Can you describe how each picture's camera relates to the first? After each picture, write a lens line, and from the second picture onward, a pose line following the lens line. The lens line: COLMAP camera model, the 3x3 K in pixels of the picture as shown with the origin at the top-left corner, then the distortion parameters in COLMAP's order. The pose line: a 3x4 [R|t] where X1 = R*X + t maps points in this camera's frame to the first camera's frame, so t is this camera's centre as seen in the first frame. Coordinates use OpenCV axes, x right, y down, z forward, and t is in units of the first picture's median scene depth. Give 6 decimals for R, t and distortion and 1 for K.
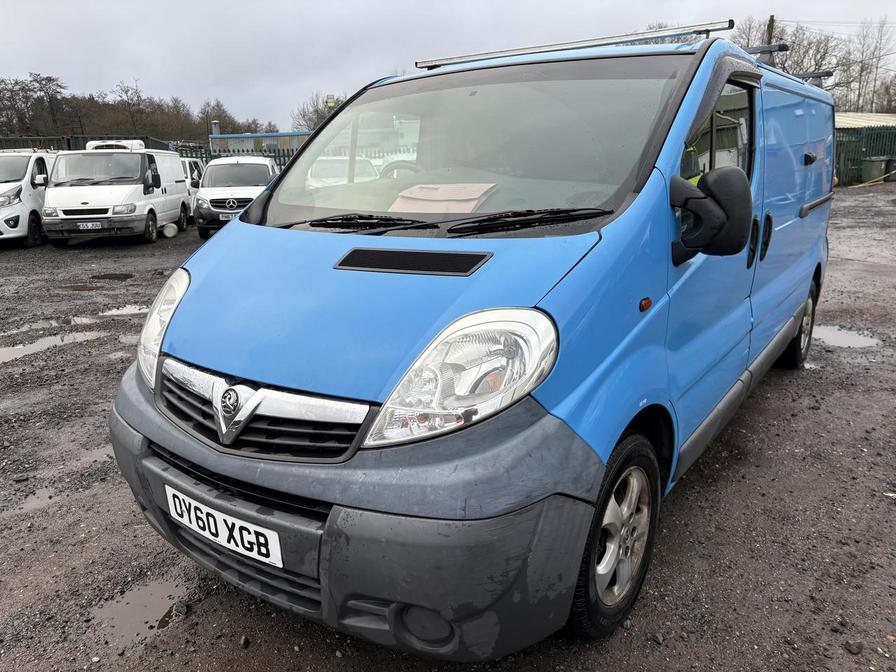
lens RADIAL K [[660.7, 0, 444.5], [0, 660.7, 330.2], [0, 0, 1]] dist [0.024066, -0.017568]
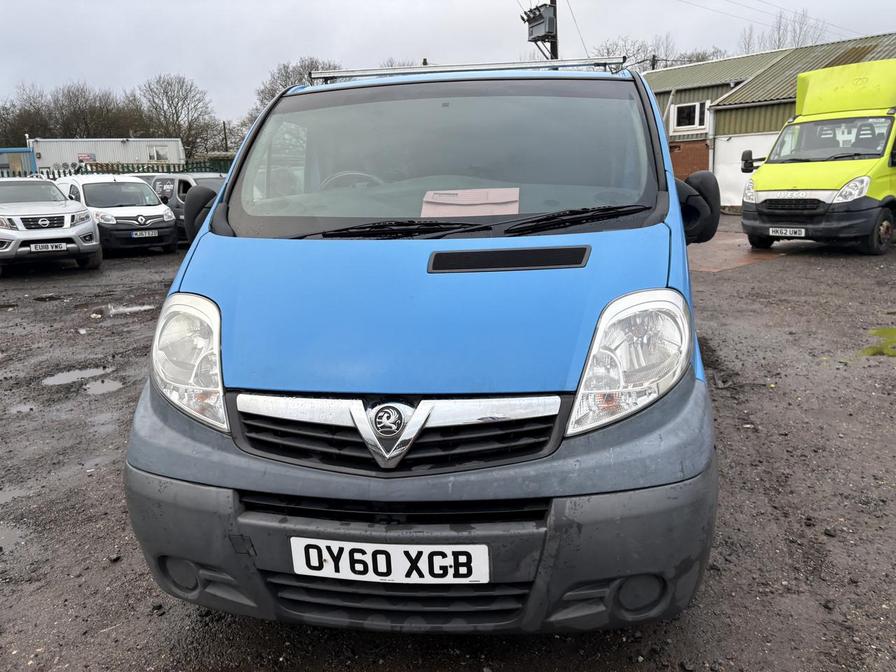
lens RADIAL K [[660.7, 0, 444.5], [0, 660.7, 312.7], [0, 0, 1]] dist [0.024066, -0.017568]
pose [[0.889468, -0.094694, 0.447078, -0.670774], [0.121797, 0.992033, -0.032198, -0.001428], [-0.440467, 0.083091, 0.893915, 0.144646]]
